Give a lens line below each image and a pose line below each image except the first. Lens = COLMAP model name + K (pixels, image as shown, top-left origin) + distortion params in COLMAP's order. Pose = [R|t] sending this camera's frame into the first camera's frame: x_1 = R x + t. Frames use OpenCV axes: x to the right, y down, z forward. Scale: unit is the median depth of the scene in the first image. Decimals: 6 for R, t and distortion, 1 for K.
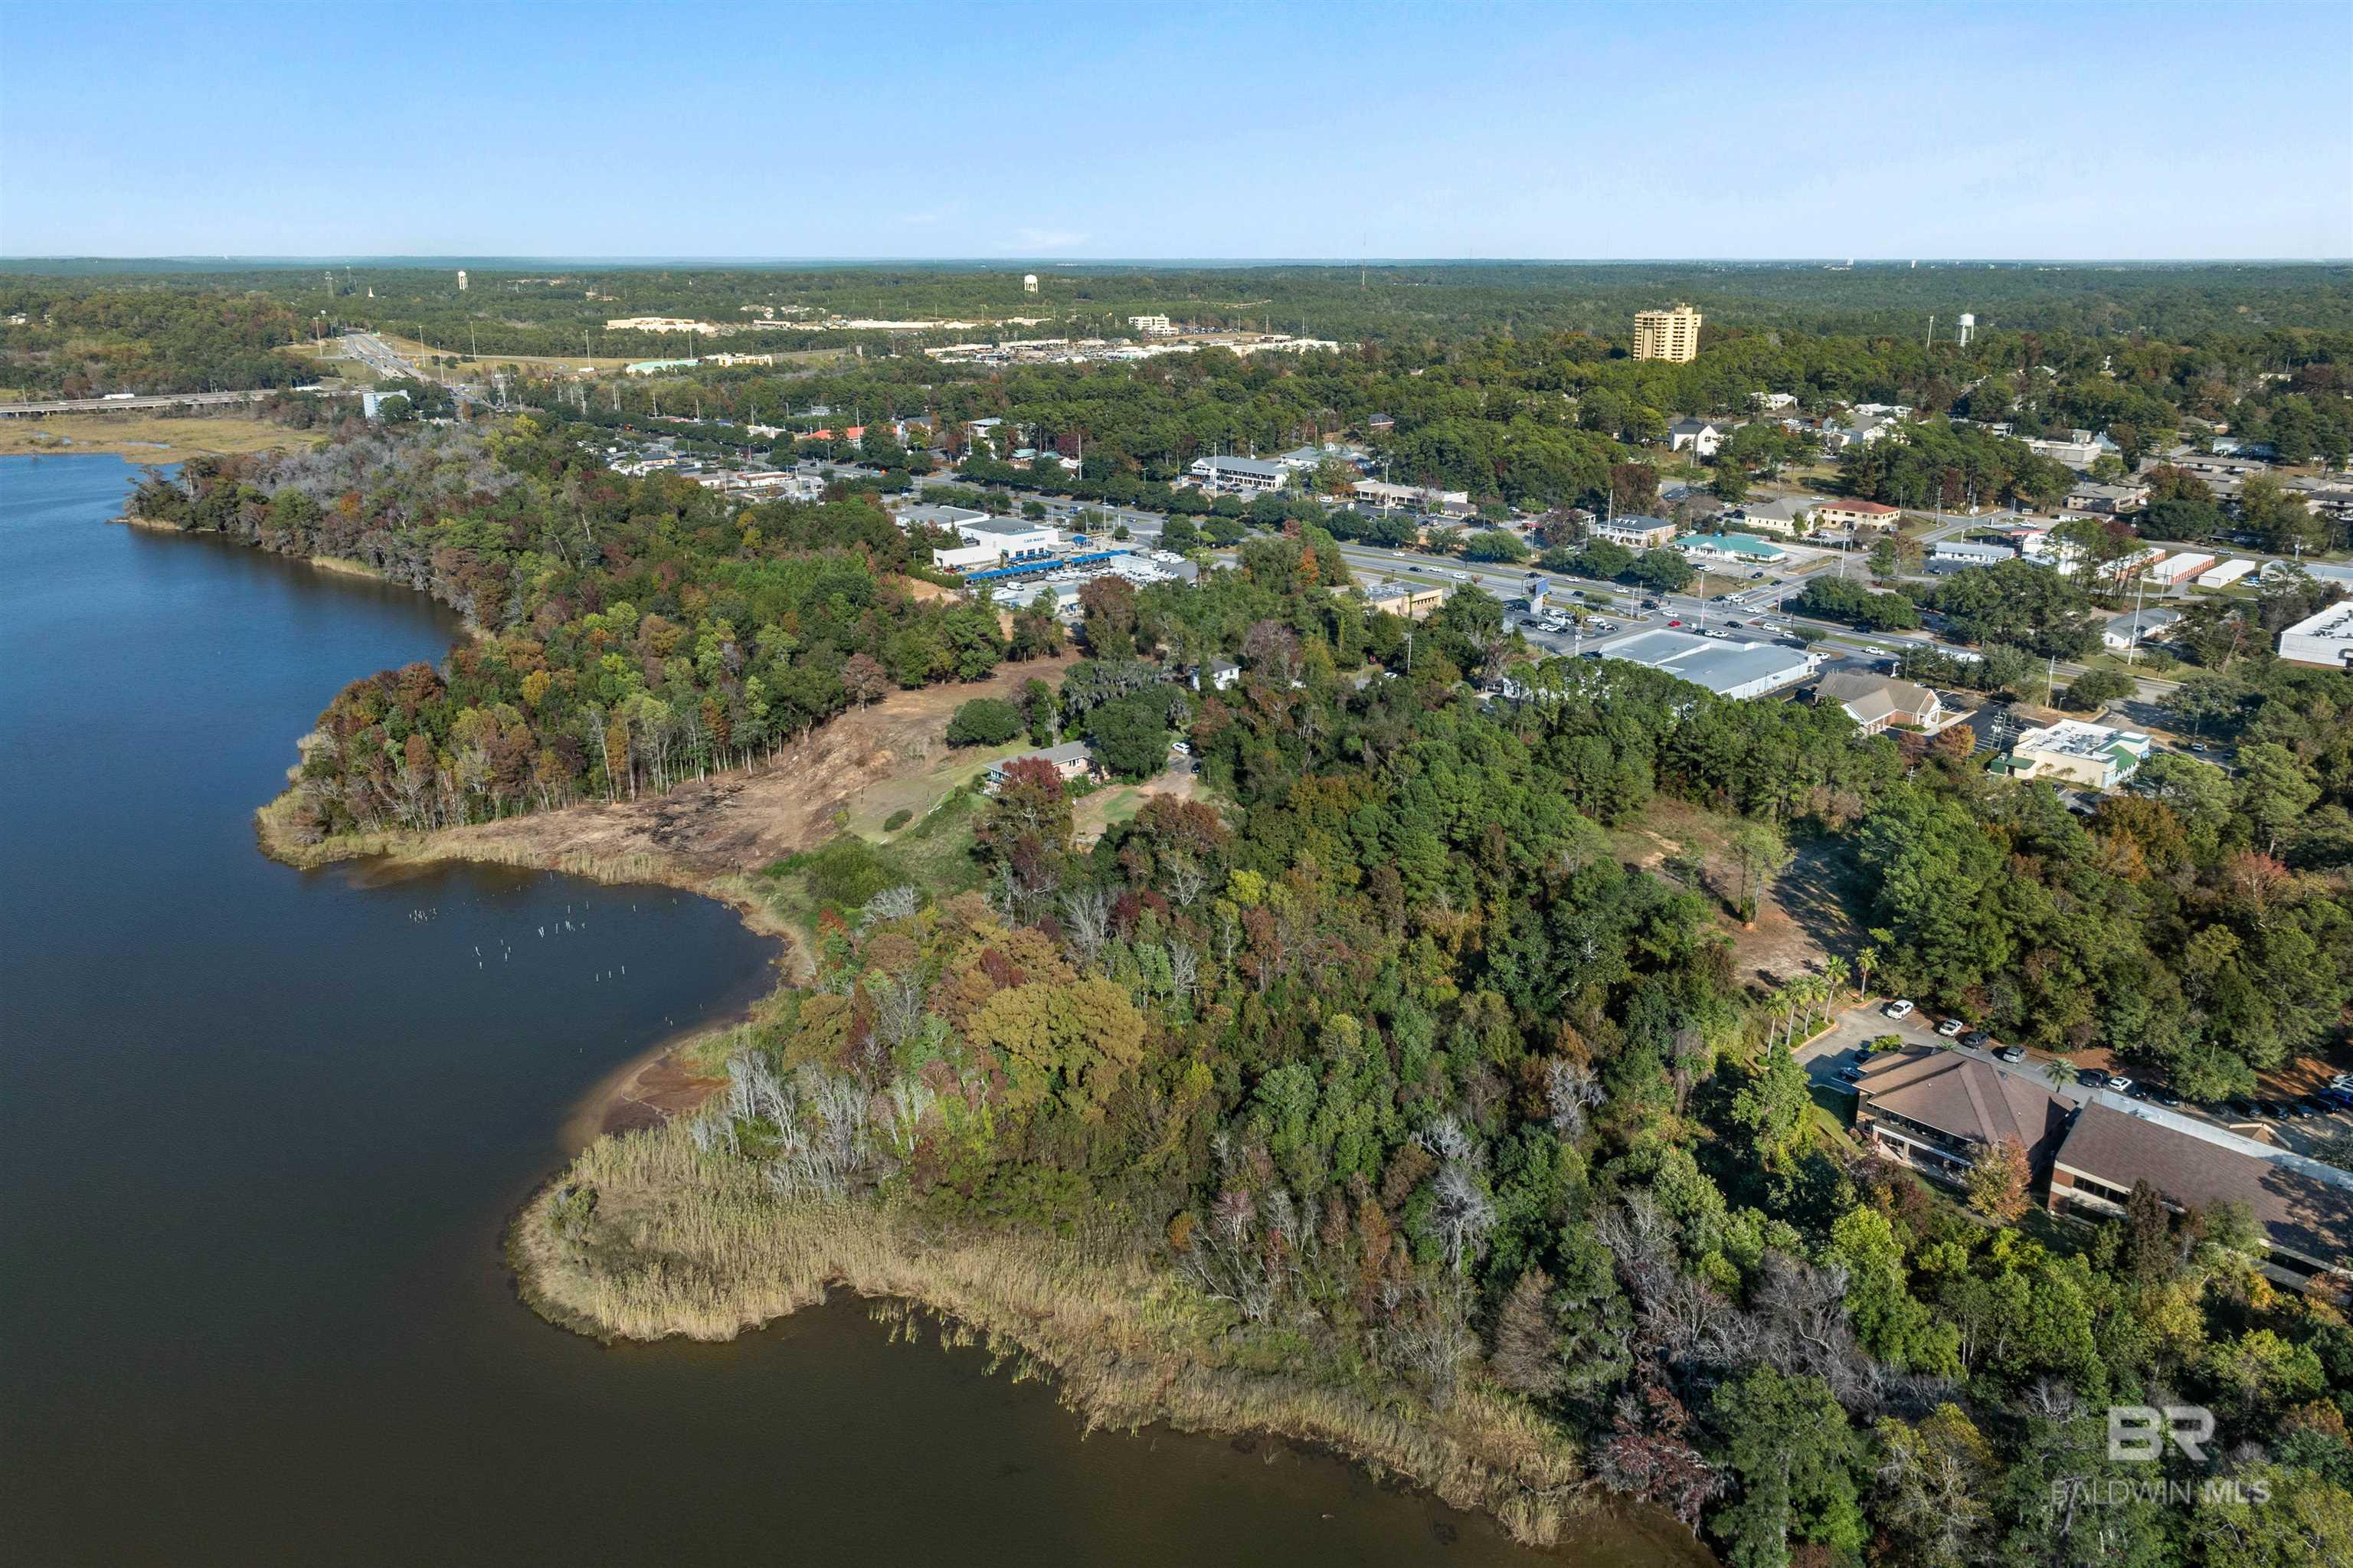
lens RADIAL K [[1570.6, 0, 1176.5], [0, 1570.6, 784.0], [0, 0, 1]] dist [0.004295, -0.000965]
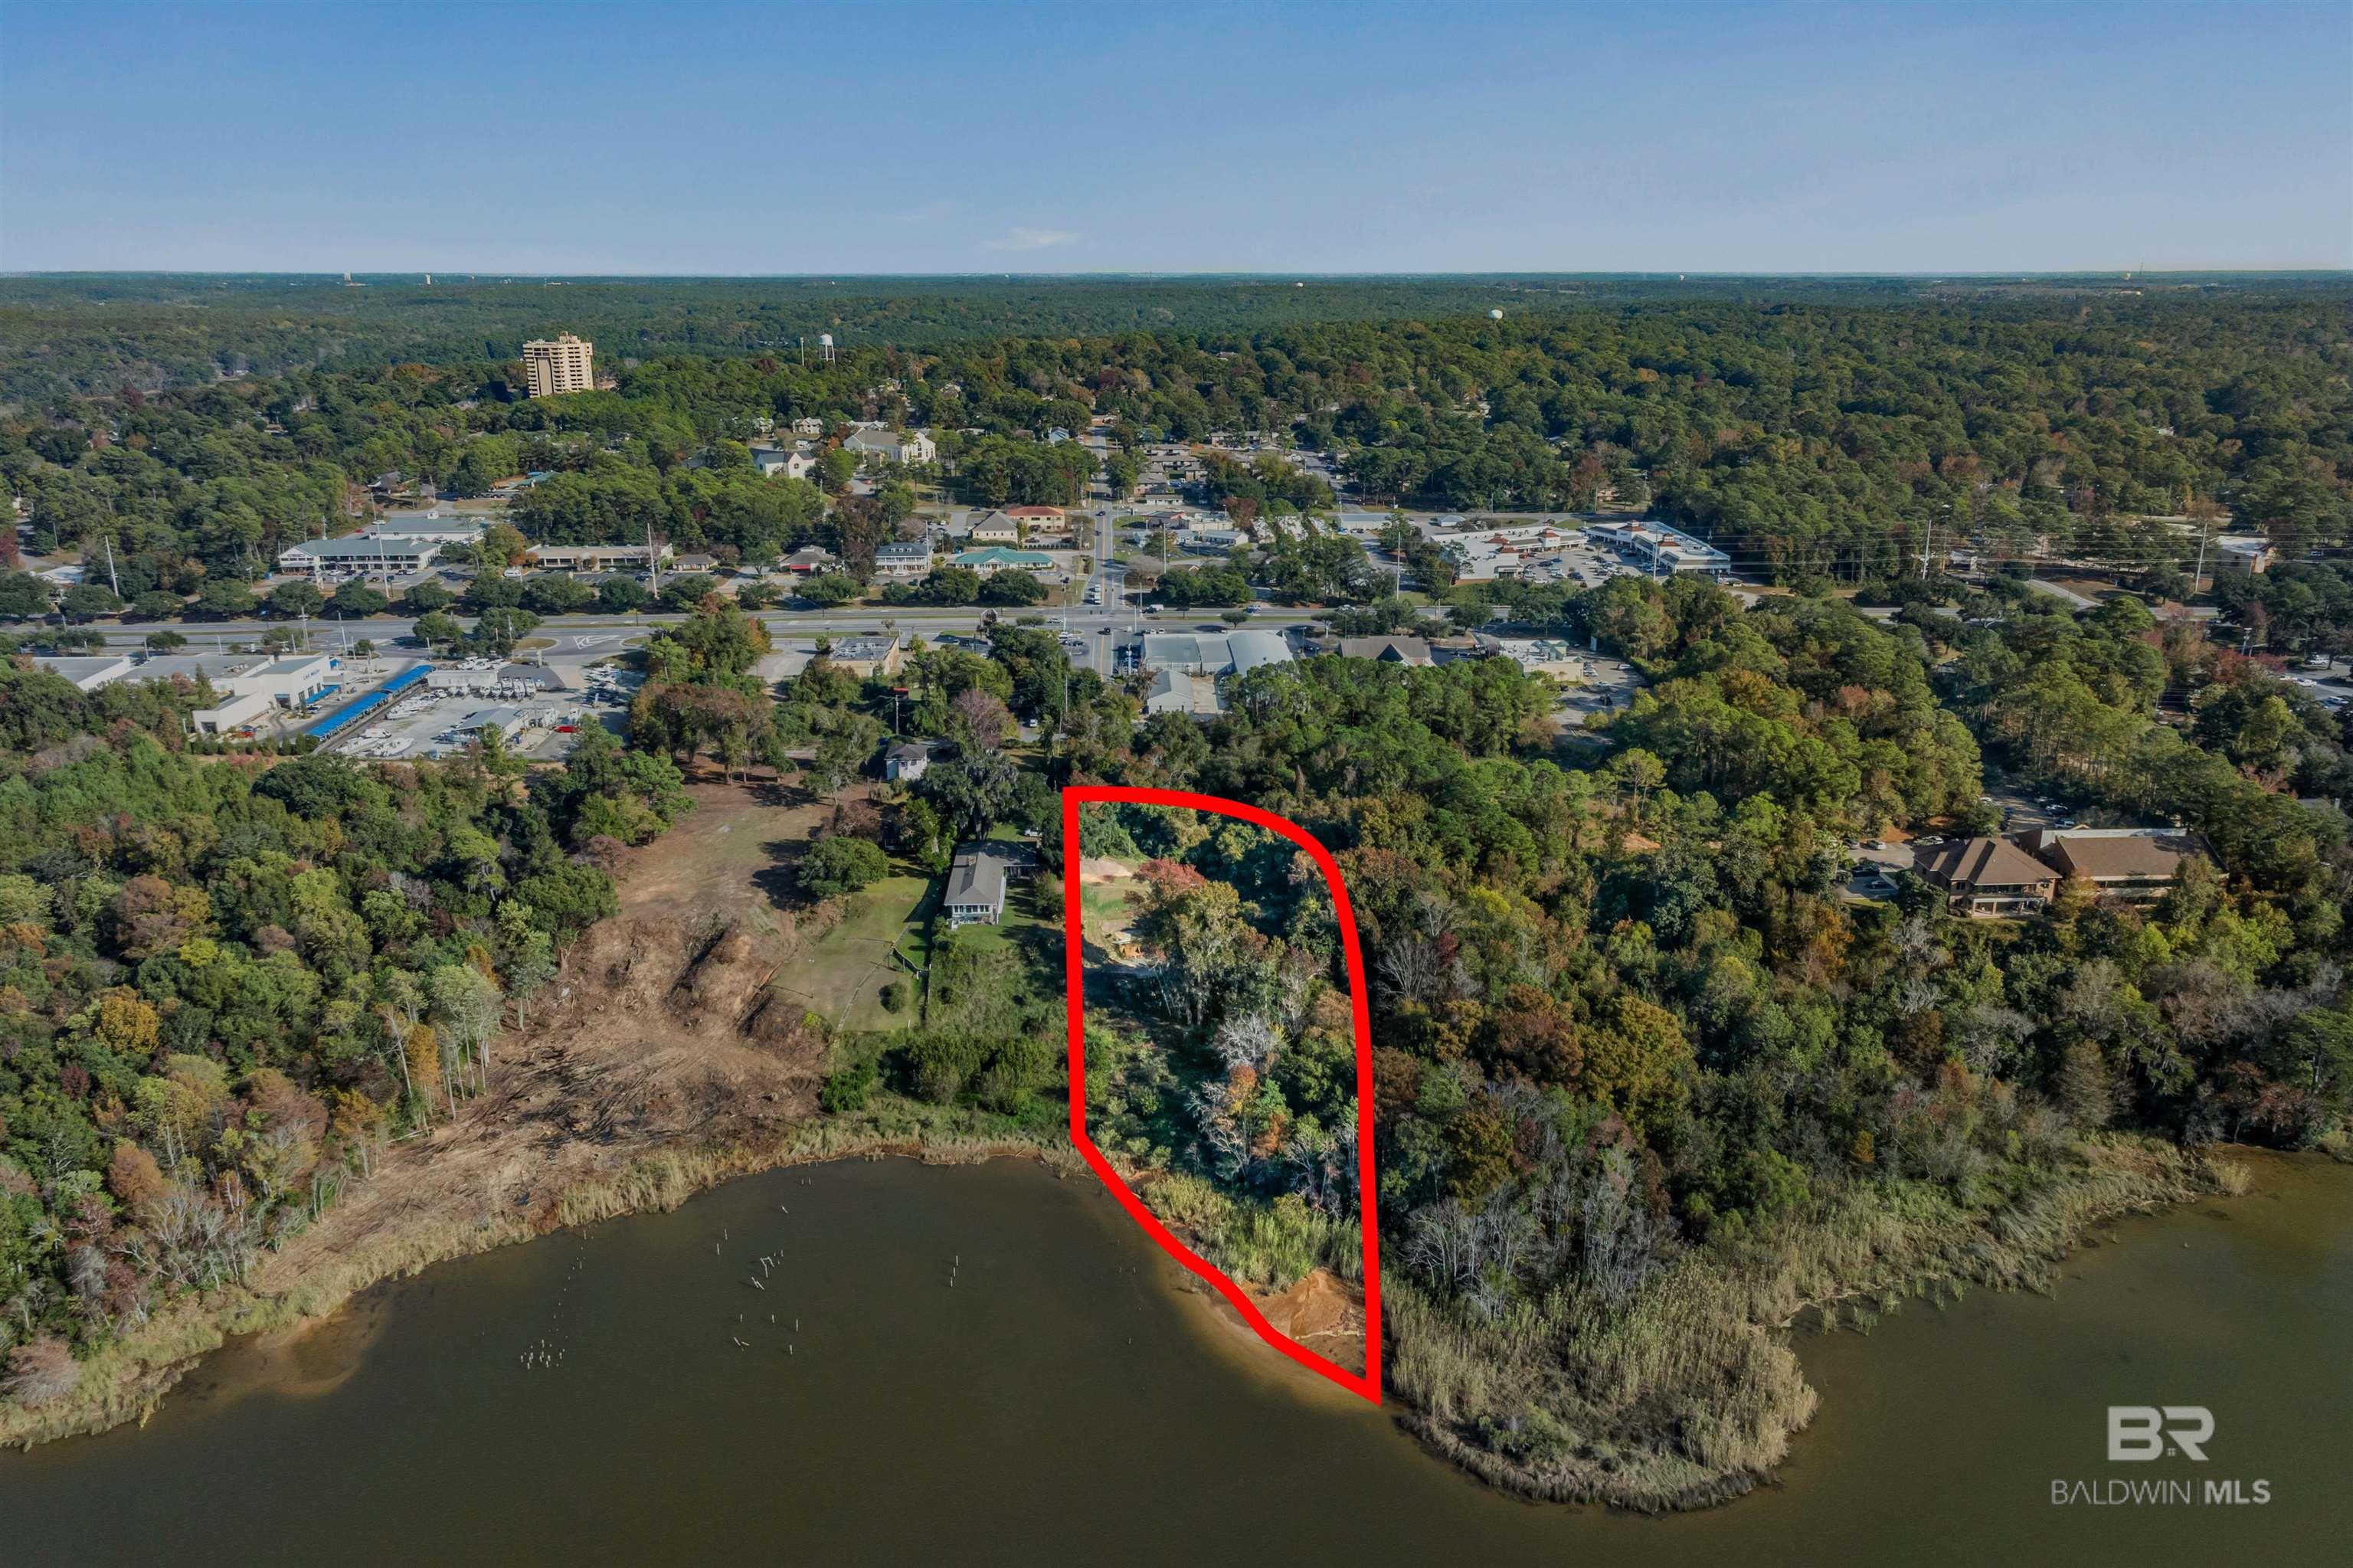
lens RADIAL K [[1570.6, 0, 1176.5], [0, 1570.6, 784.0], [0, 0, 1]] dist [0.004295, -0.000965]
pose [[0.644858, -0.238471, 0.726147, -0.382136], [0.243862, 0.964617, 0.100224, -0.077342], [-0.724354, 0.112450, 0.680195, 0.181113]]
